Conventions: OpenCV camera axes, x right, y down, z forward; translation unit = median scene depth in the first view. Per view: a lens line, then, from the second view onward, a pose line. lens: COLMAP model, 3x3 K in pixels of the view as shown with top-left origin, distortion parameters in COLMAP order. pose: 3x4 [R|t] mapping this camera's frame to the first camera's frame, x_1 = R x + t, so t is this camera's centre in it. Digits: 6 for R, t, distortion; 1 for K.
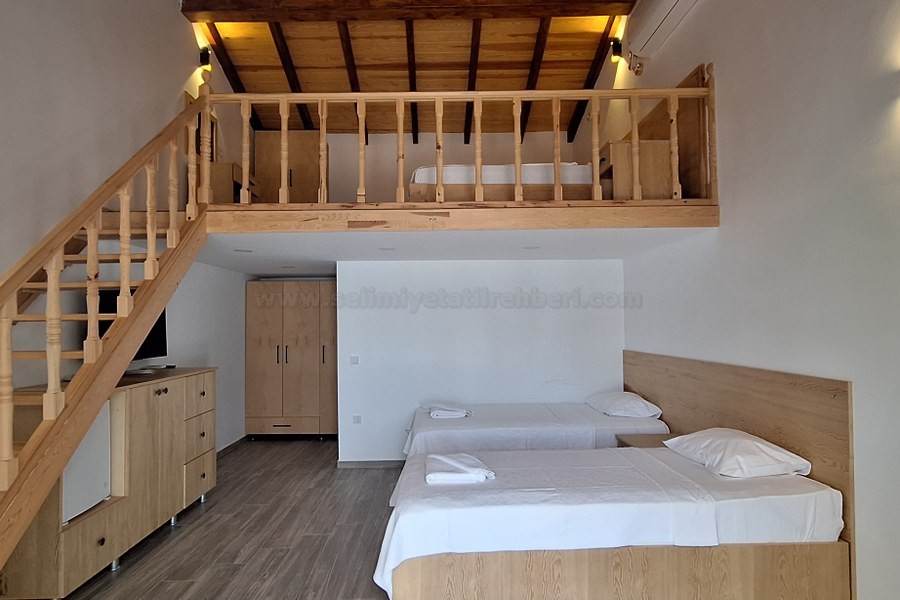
lens RADIAL K [[522.4, 0, 445.4], [0, 522.4, 303.6], [0, 0, 1]] dist [-0.035160, 0.039540]
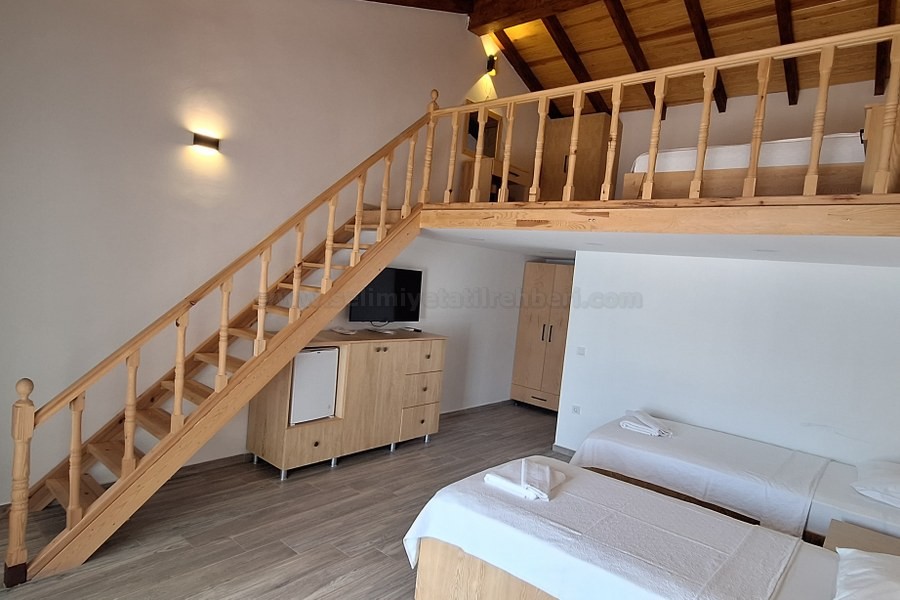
lens RADIAL K [[522.4, 0, 445.4], [0, 522.4, 303.6], [0, 0, 1]] dist [-0.035160, 0.039540]
pose [[0.738735, 0.120028, -0.663223, 0.409440], [-0.080456, 0.992683, 0.090036, -0.072705], [0.669177, -0.013152, 0.742987, 0.123542]]
